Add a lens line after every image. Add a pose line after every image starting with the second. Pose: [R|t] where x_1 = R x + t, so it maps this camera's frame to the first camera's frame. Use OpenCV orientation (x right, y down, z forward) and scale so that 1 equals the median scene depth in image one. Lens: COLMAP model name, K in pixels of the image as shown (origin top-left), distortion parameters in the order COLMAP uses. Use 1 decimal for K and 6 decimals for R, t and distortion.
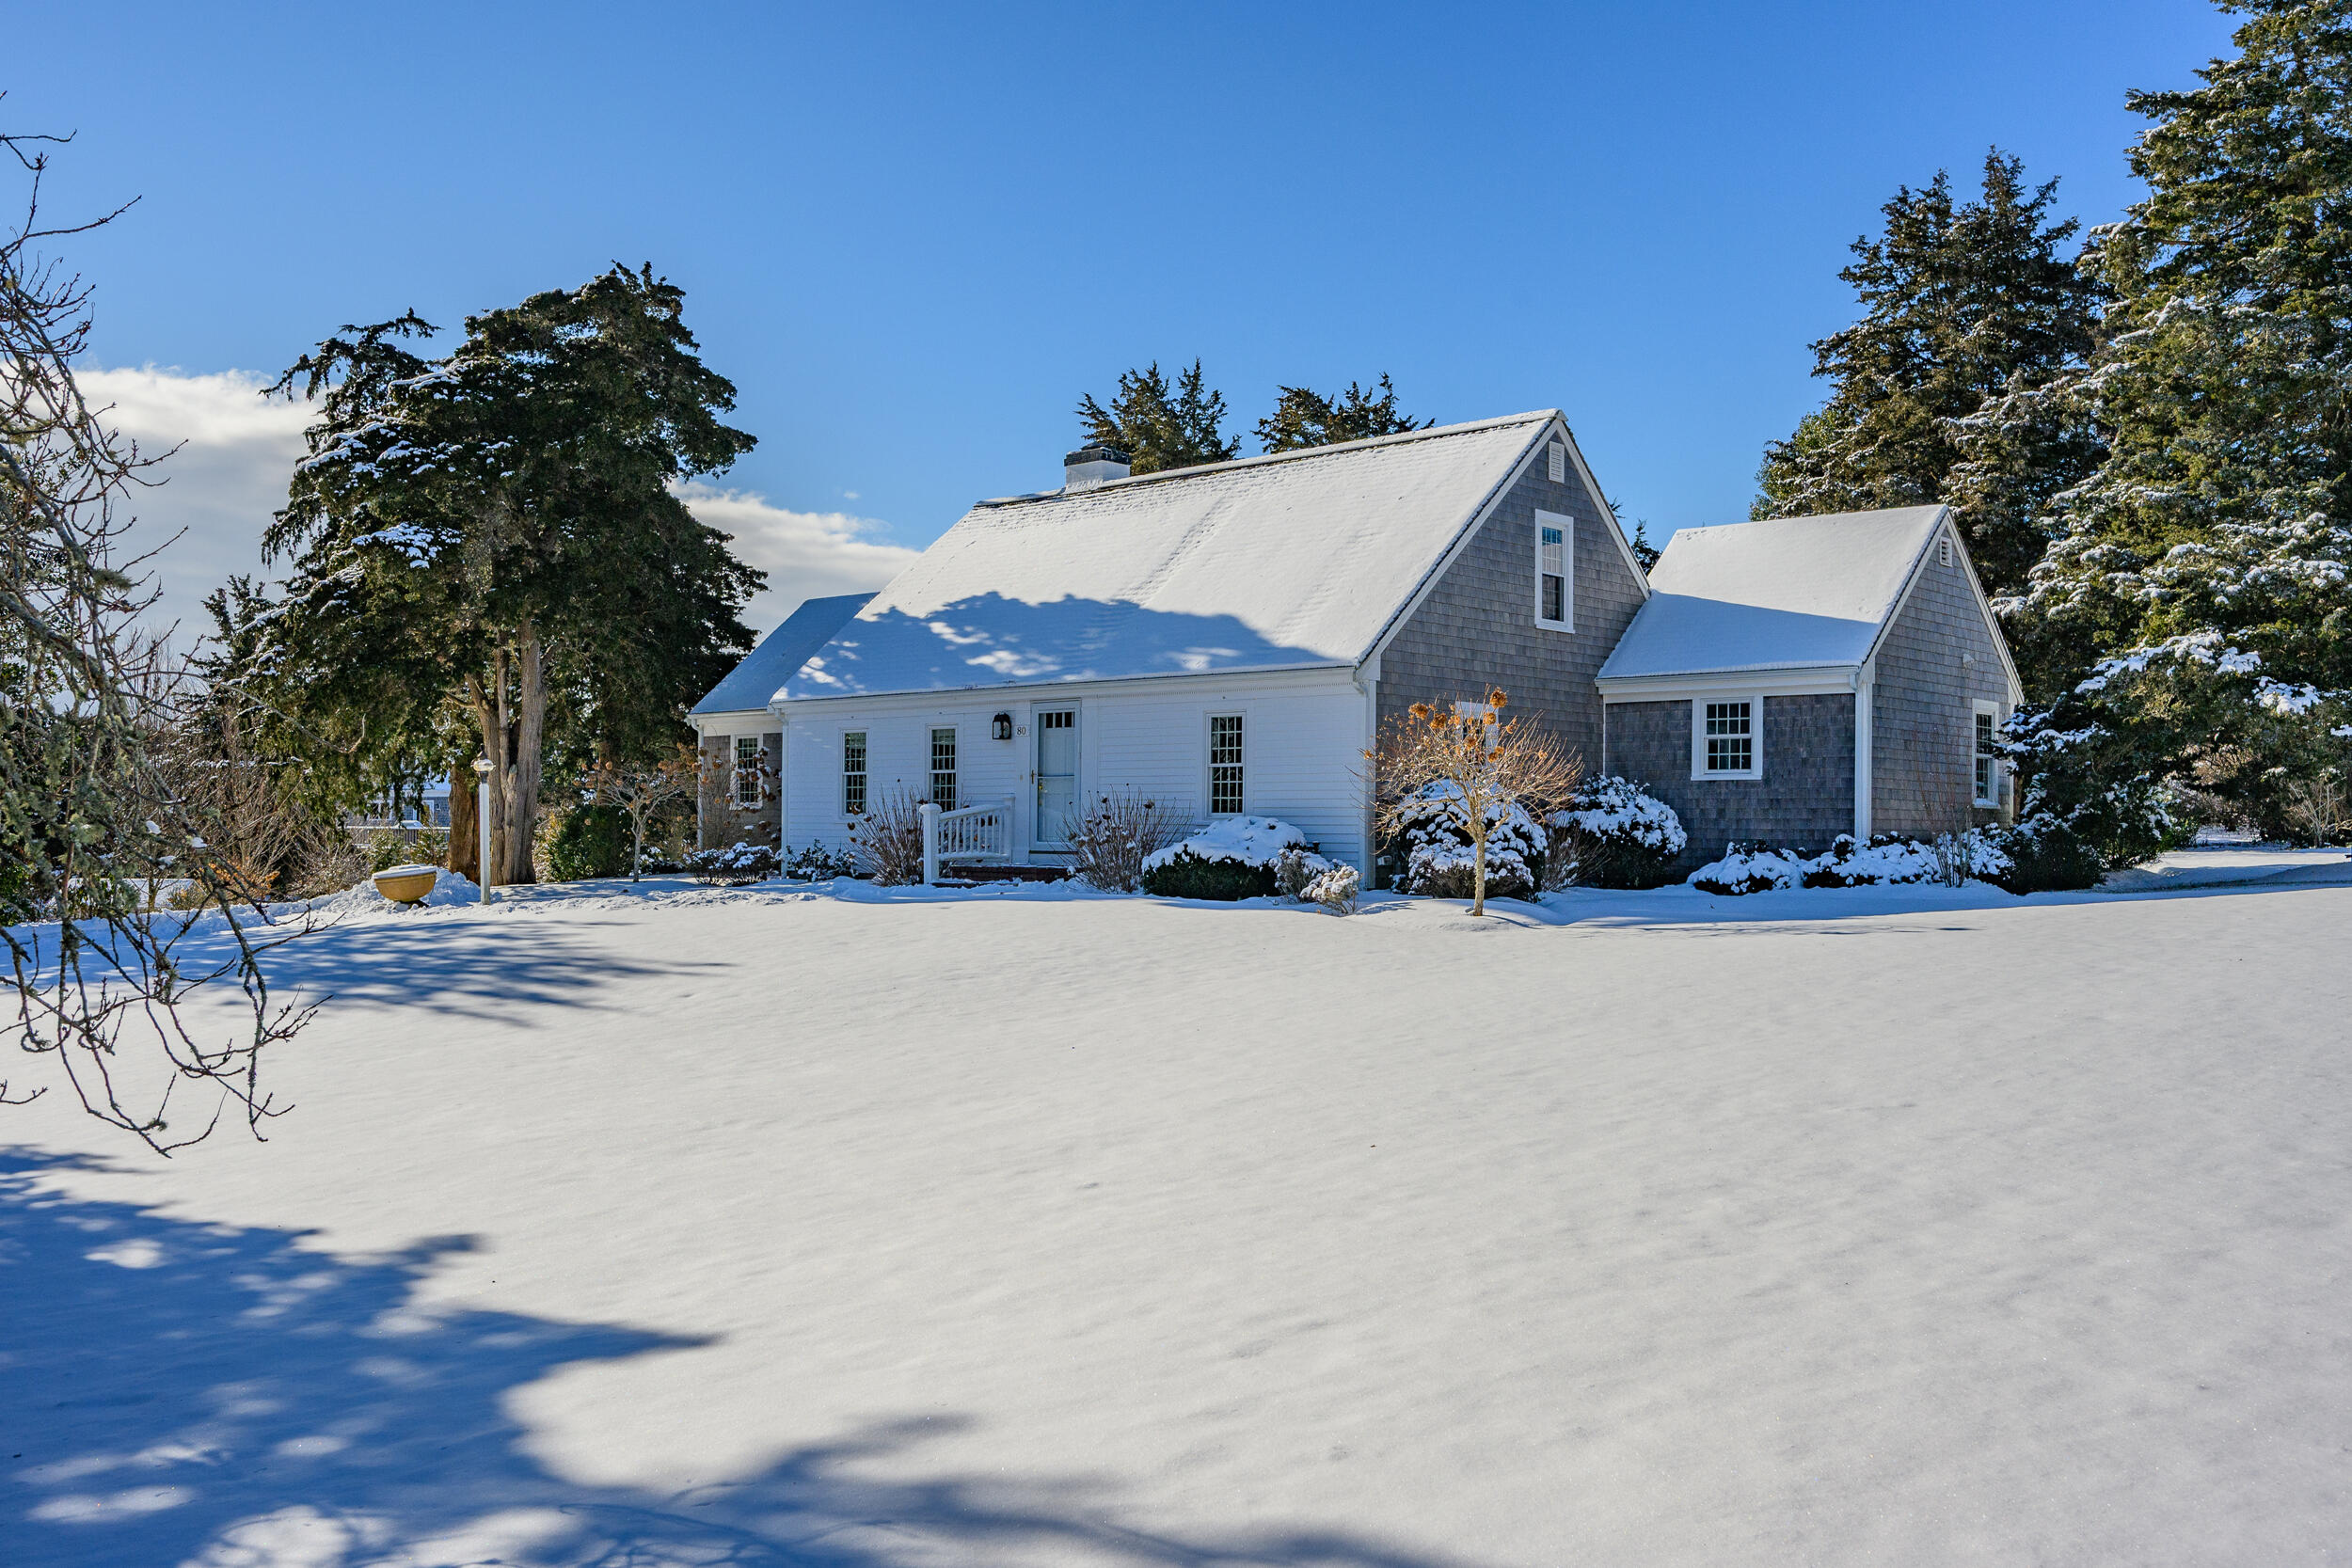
lens RADIAL K [[2037.6, 0, 1149.1], [0, 2037.6, 791.8], [0, 0, 1]] dist [0.002169, 0.007062]
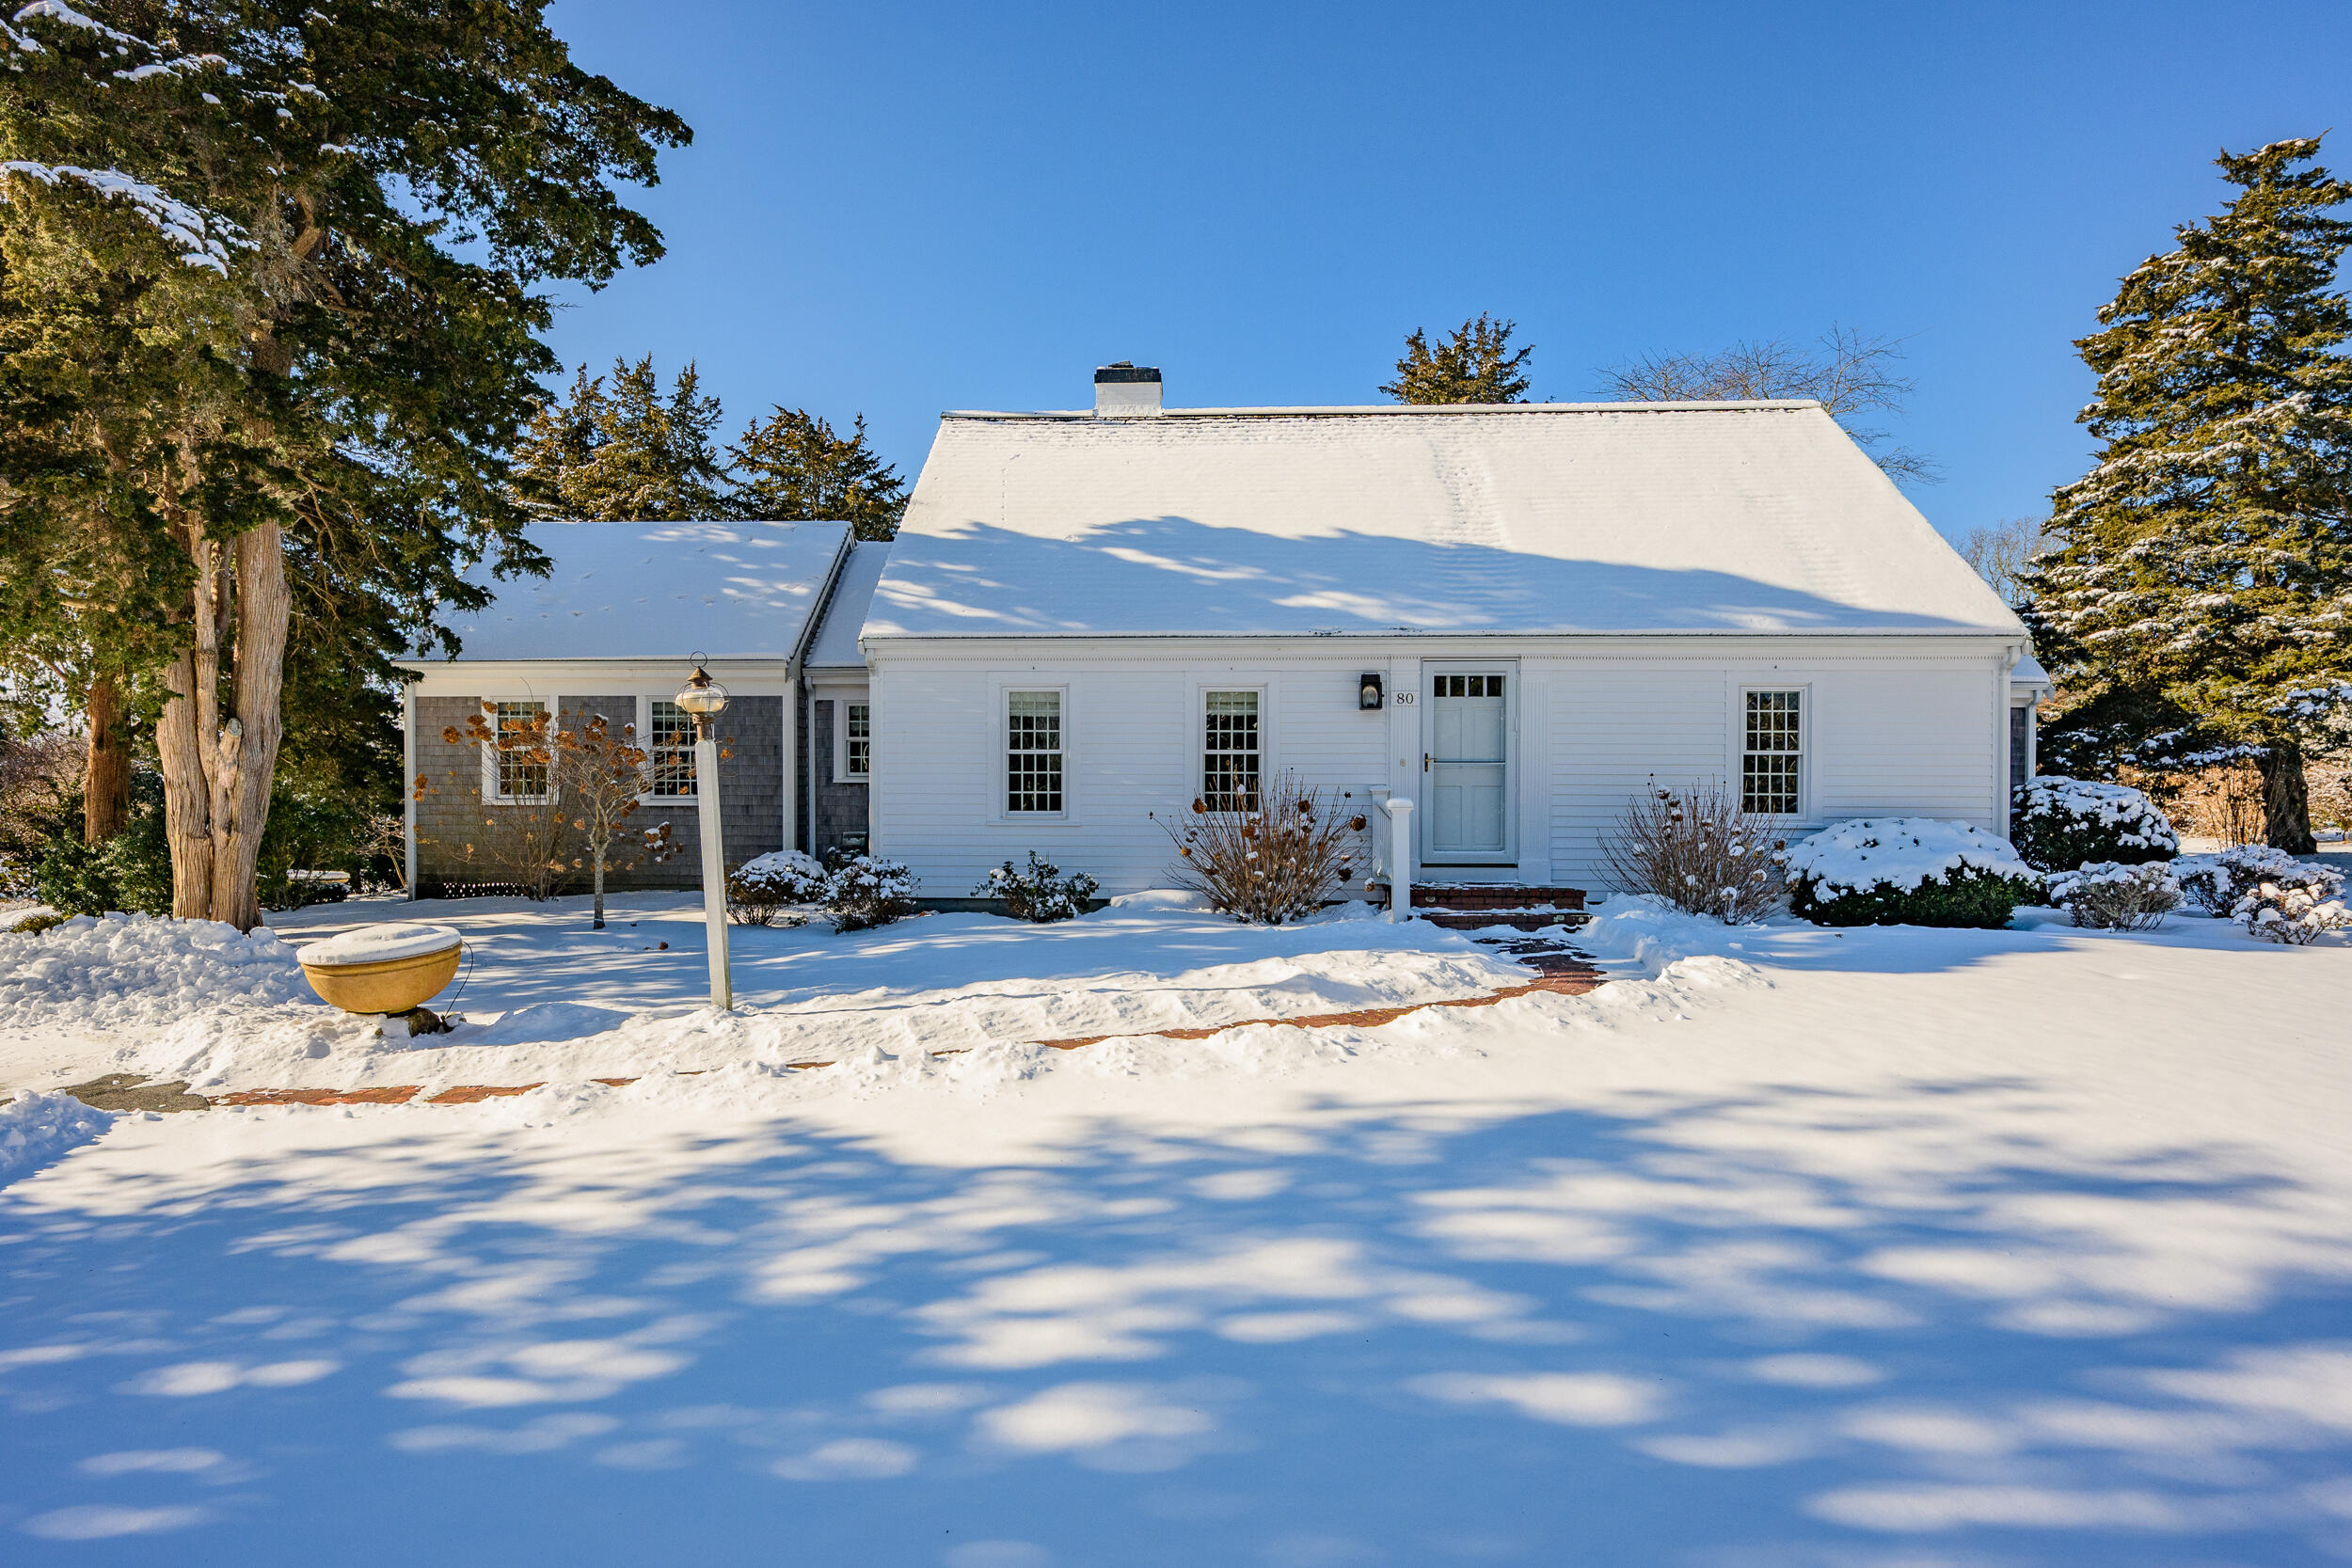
lens RADIAL K [[1283.2, 0, 1147.4], [0, 1283.2, 845.2], [0, 0, 1]] dist [-0.007477, 0.001953]
pose [[0.757959, -0.013040, 0.652172, -0.450431], [-0.010182, 0.999442, 0.031818, 0.009062], [-0.652223, -0.030757, 0.757403, 0.746027]]
